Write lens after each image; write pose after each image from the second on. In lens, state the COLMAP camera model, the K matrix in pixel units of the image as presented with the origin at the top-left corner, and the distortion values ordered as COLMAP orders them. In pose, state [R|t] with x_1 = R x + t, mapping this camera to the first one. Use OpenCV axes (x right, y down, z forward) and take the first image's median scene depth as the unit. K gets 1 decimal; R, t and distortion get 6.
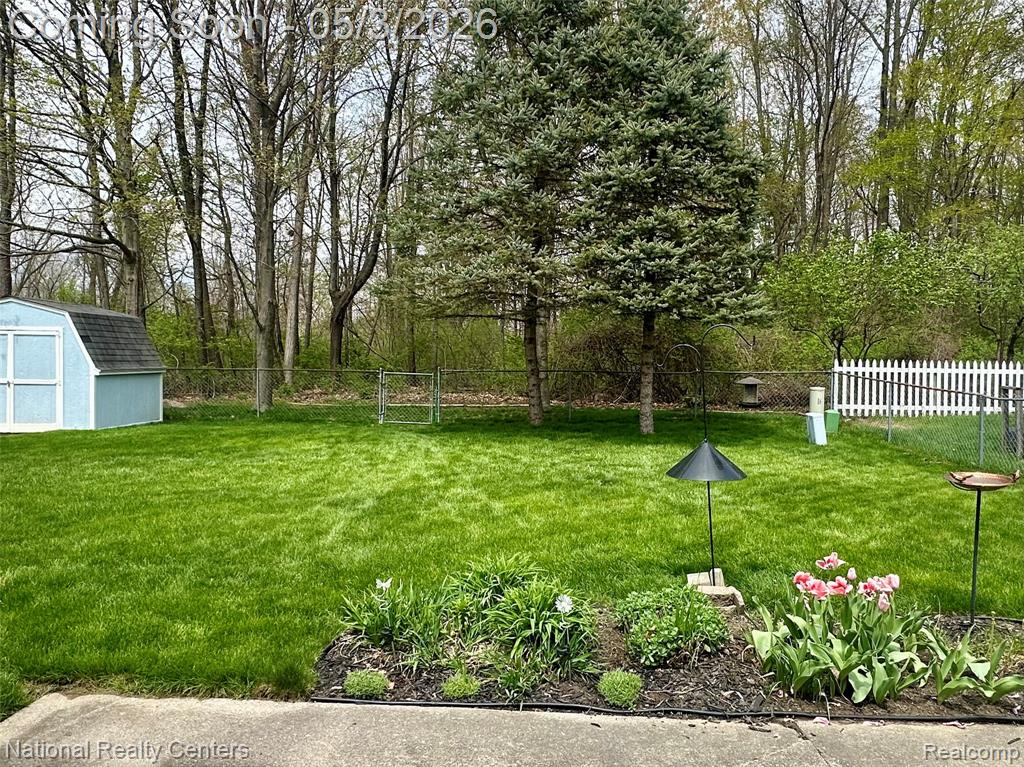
lens RADIAL K [[759.4, 0, 515.9], [0, 759.4, 377.7], [0, 0, 1]] dist [-0.028316, 0.023452]
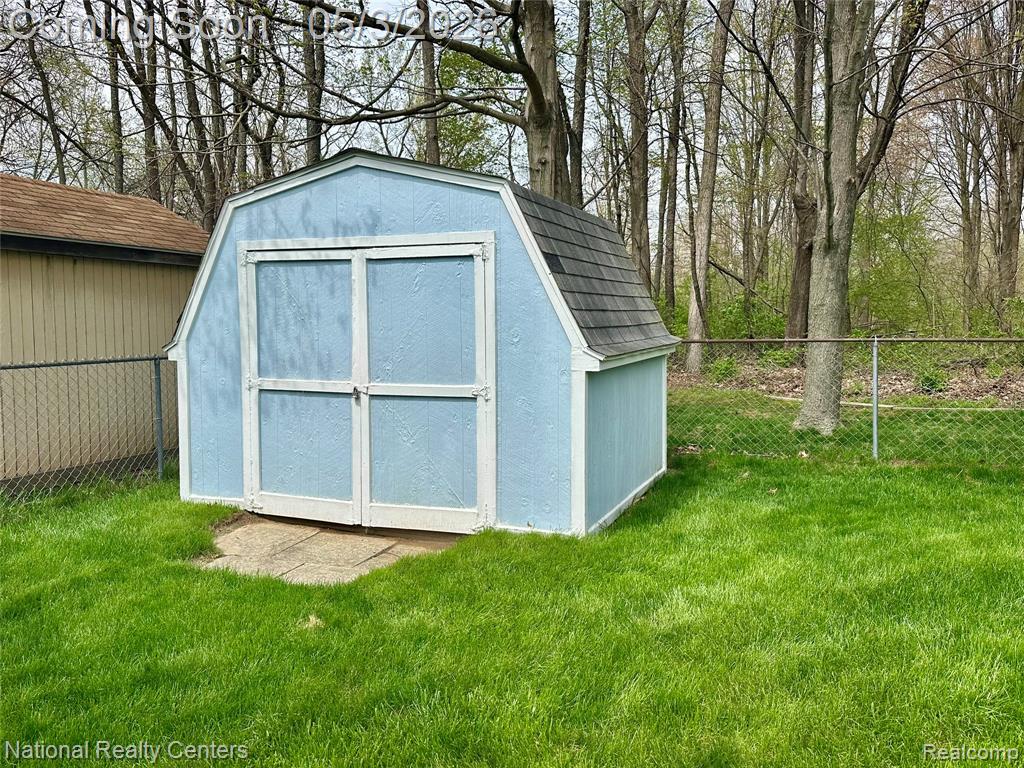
lens RADIAL K [[804.4, 0, 516.5], [0, 804.4, 385.2], [0, 0, 1]] dist [0.097650, 0.002174]
pose [[0.941011, 0.007802, -0.338287, -0.466886], [0.011803, 0.998369, 0.055857, -0.017411], [0.338171, -0.056555, 0.939384, 0.657295]]
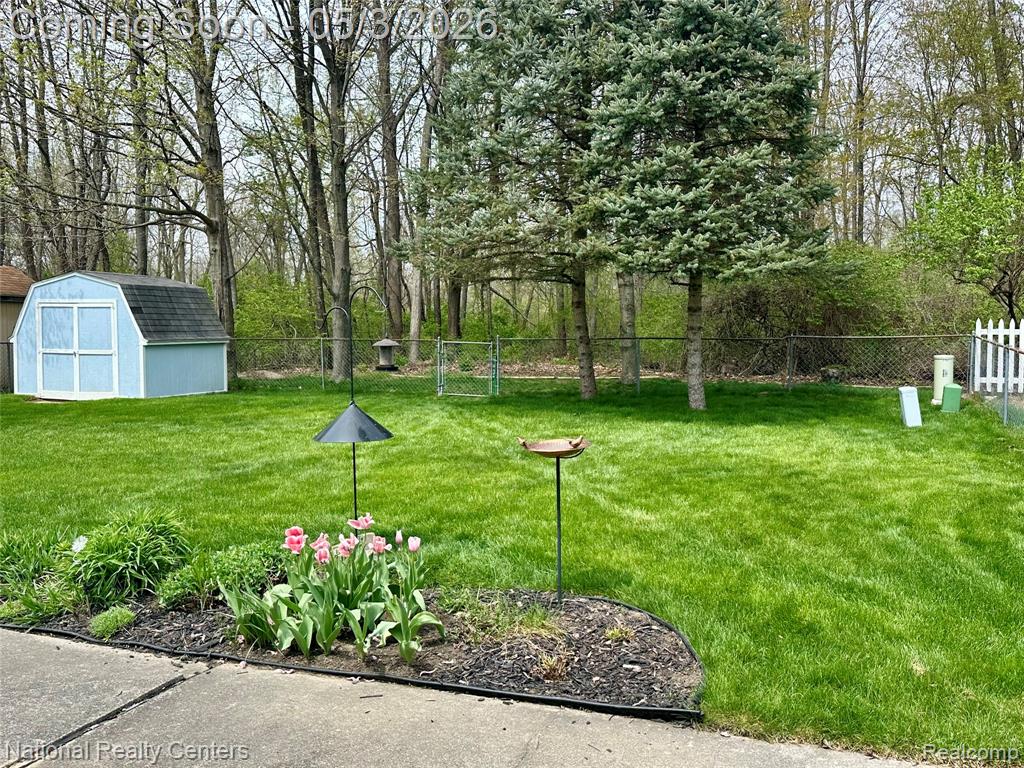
lens RADIAL K [[869.1, 0, 514.3], [0, 869.1, 391.7], [0, 0, 1]] dist [0.037254, -0.030447]
pose [[0.961005, 0.008594, -0.276396, 0.259861], [0.005018, 0.998810, 0.048505, 0.004464], [0.276484, -0.048000, 0.959819, -0.010585]]
